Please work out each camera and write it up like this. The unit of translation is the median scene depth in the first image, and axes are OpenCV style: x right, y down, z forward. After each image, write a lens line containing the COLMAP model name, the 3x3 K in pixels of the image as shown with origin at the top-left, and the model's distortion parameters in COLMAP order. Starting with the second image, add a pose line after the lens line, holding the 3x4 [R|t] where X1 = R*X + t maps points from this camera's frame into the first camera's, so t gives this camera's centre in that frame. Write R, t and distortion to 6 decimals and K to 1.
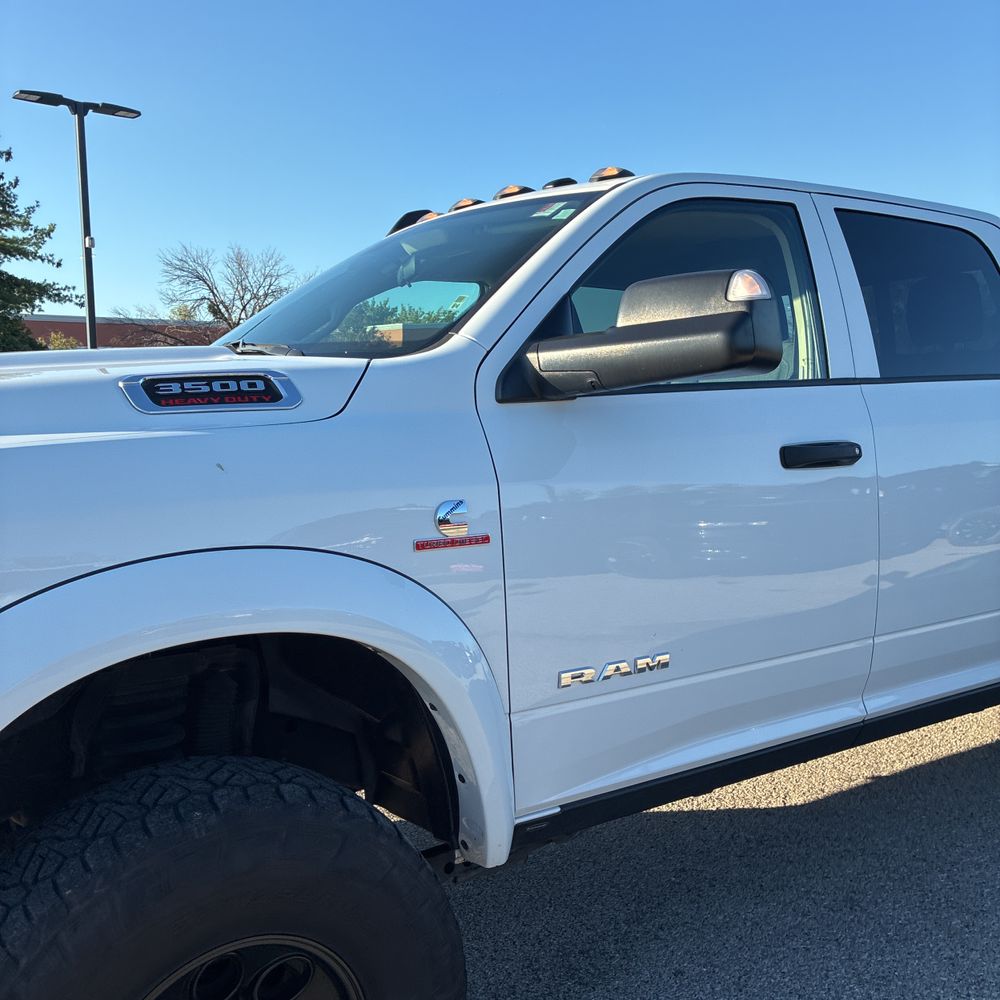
lens RADIAL K [[1040.0, 0, 495.7], [0, 1040.0, 505.0], [0, 0, 1]] dist [0.029681, 0.013713]
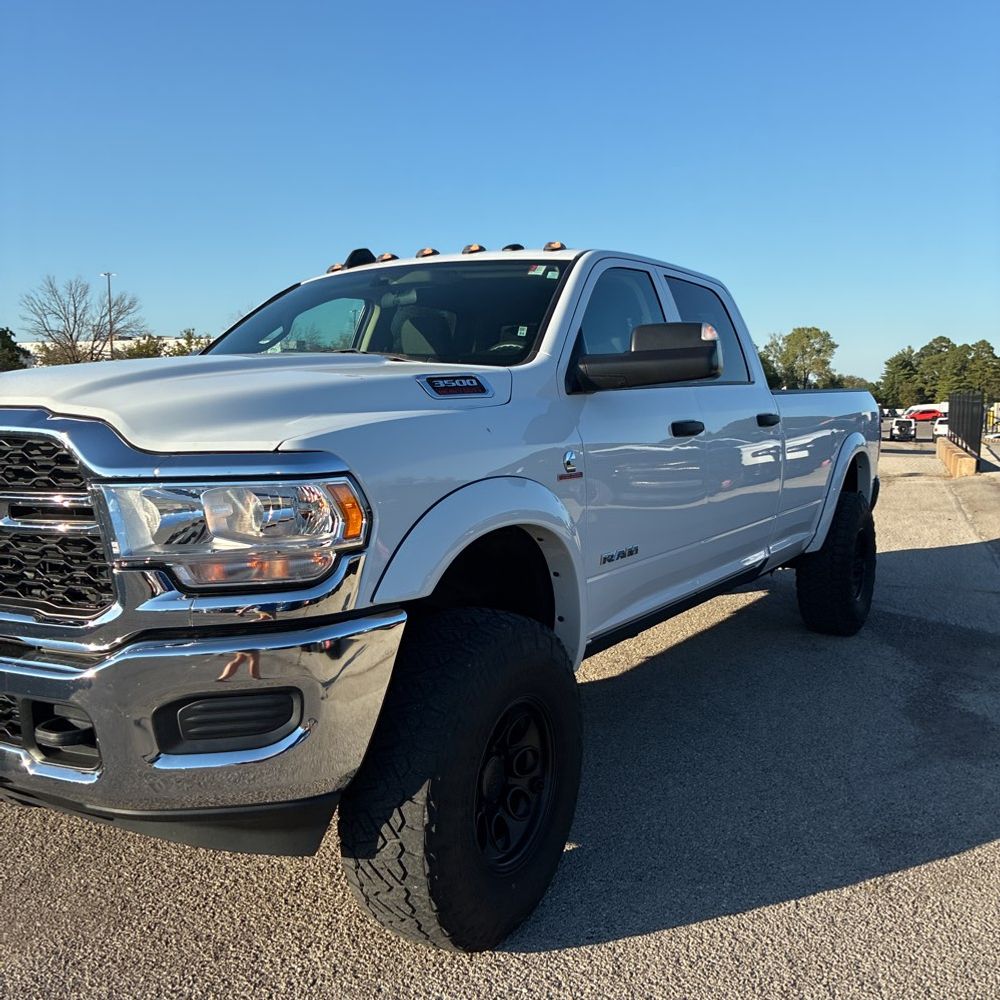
lens RADIAL K [[1027.5, 0, 503.5], [0, 1027.5, 505.3], [0, 0, 1]] dist [0.017500, -0.007829]
pose [[0.910125, -0.032629, 0.413046, -0.043312], [0.030684, 0.999465, 0.011344, 0.003152], [-0.413195, 0.002349, 0.910639, -0.025136]]
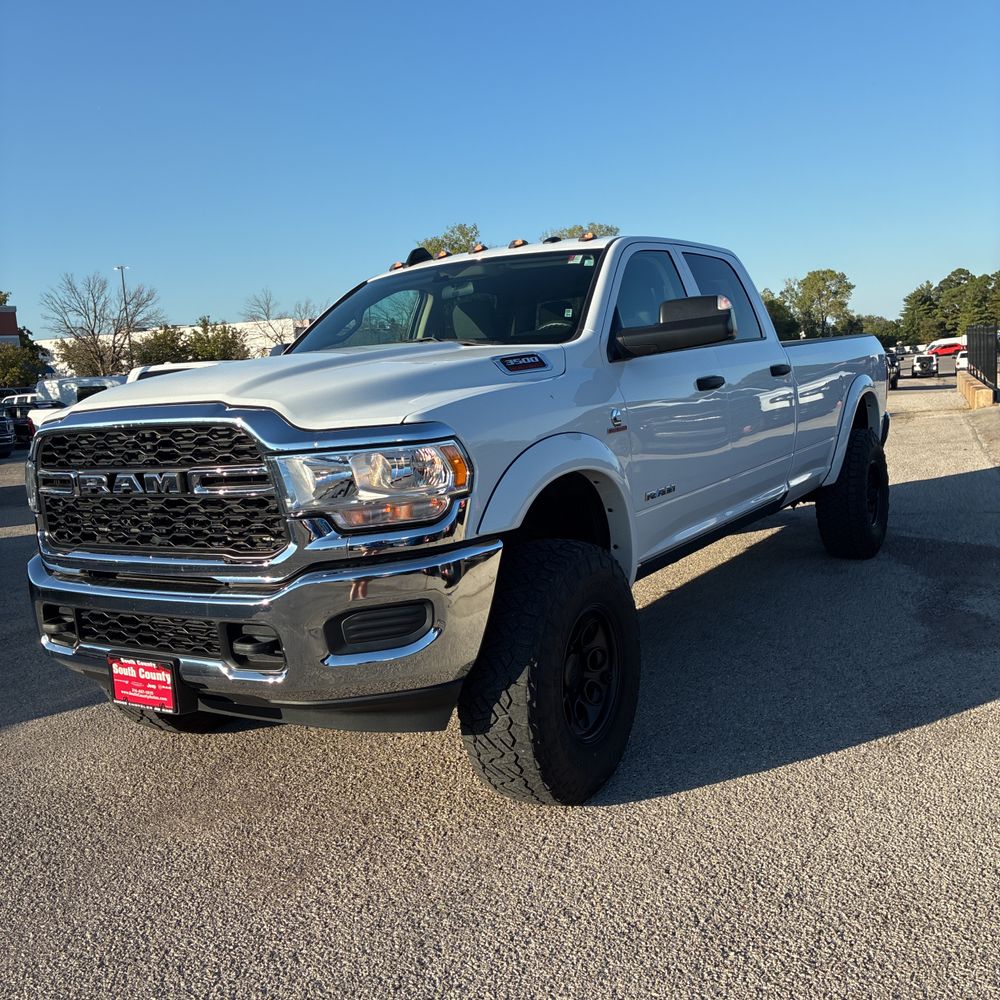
lens RADIAL K [[1020.0, 0, 478.3], [0, 1020.0, 498.0], [0, 0, 1]] dist [0.015029, 0.015502]
pose [[0.924770, -0.103418, 0.366205, -0.055110], [0.097385, 0.994632, 0.034964, 0.003842], [-0.367855, 0.003330, 0.929877, -0.041619]]
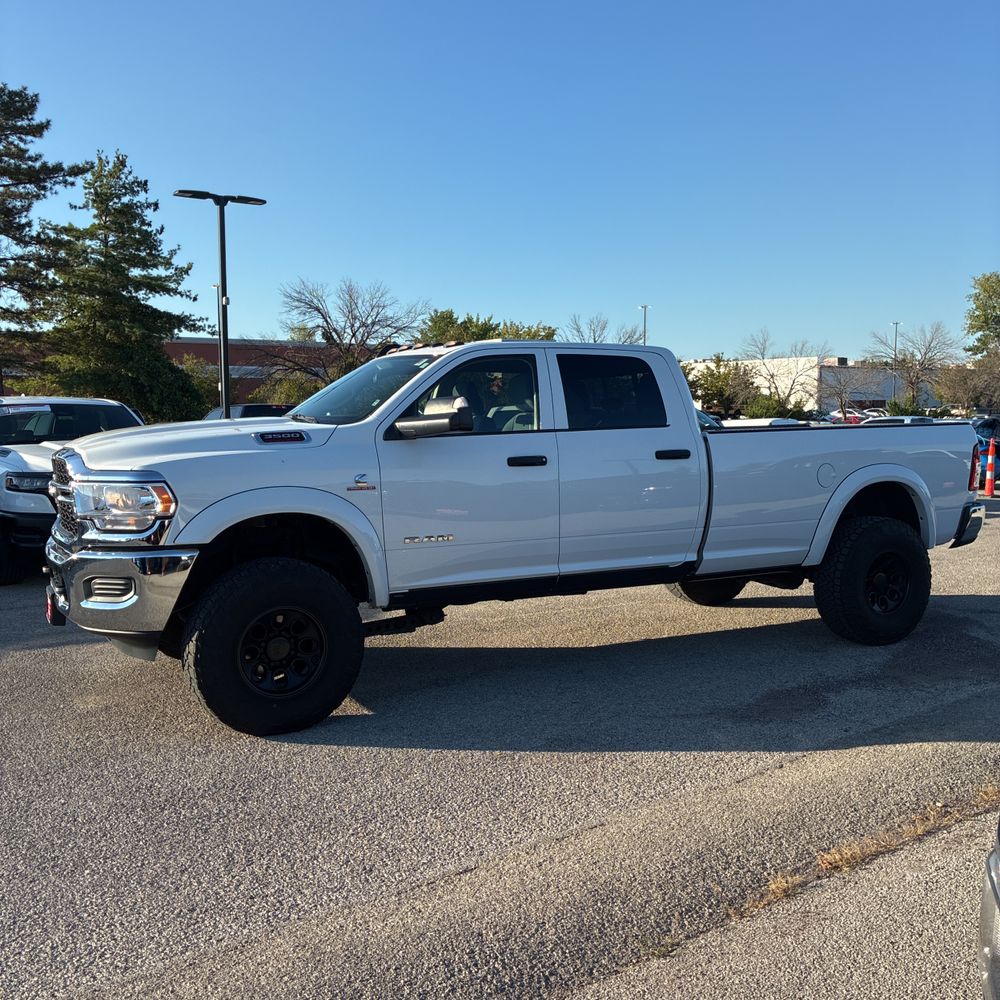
lens RADIAL K [[1040.0, 0, 495.7], [0, 1040.0, 505.0], [0, 0, 1]] dist [0.029681, 0.013713]
pose [[0.994312, 0.014070, -0.105575, 0.033267], [-0.015639, 0.999779, -0.014046, 0.006039], [0.105354, 0.015618, 0.994312, -0.096749]]
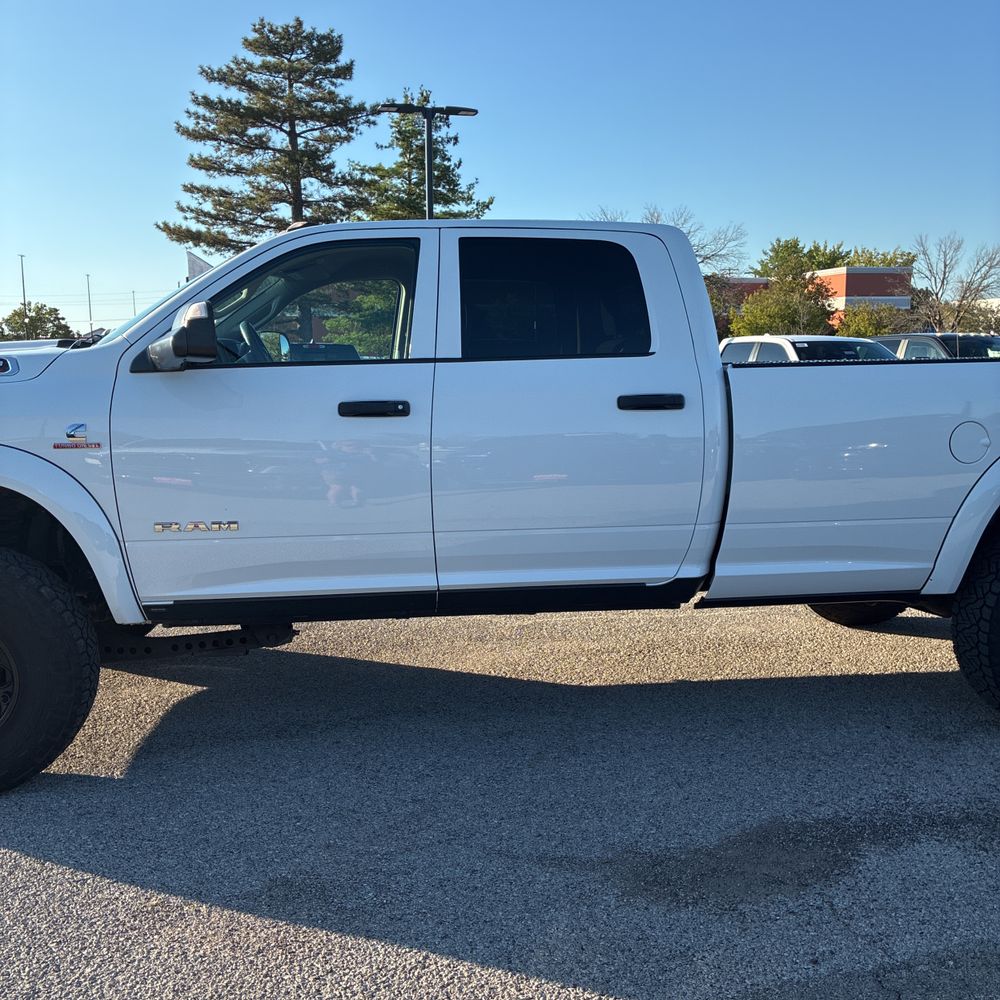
lens RADIAL K [[1032.3, 0, 475.8], [0, 1032.3, 496.4], [0, 0, 1]] dist [0.032032, 0.014640]
pose [[0.898051, 0.066834, -0.434784, 0.075026], [-0.050251, 0.997507, 0.049540, -0.000161], [0.437012, -0.022641, 0.899171, -0.020903]]
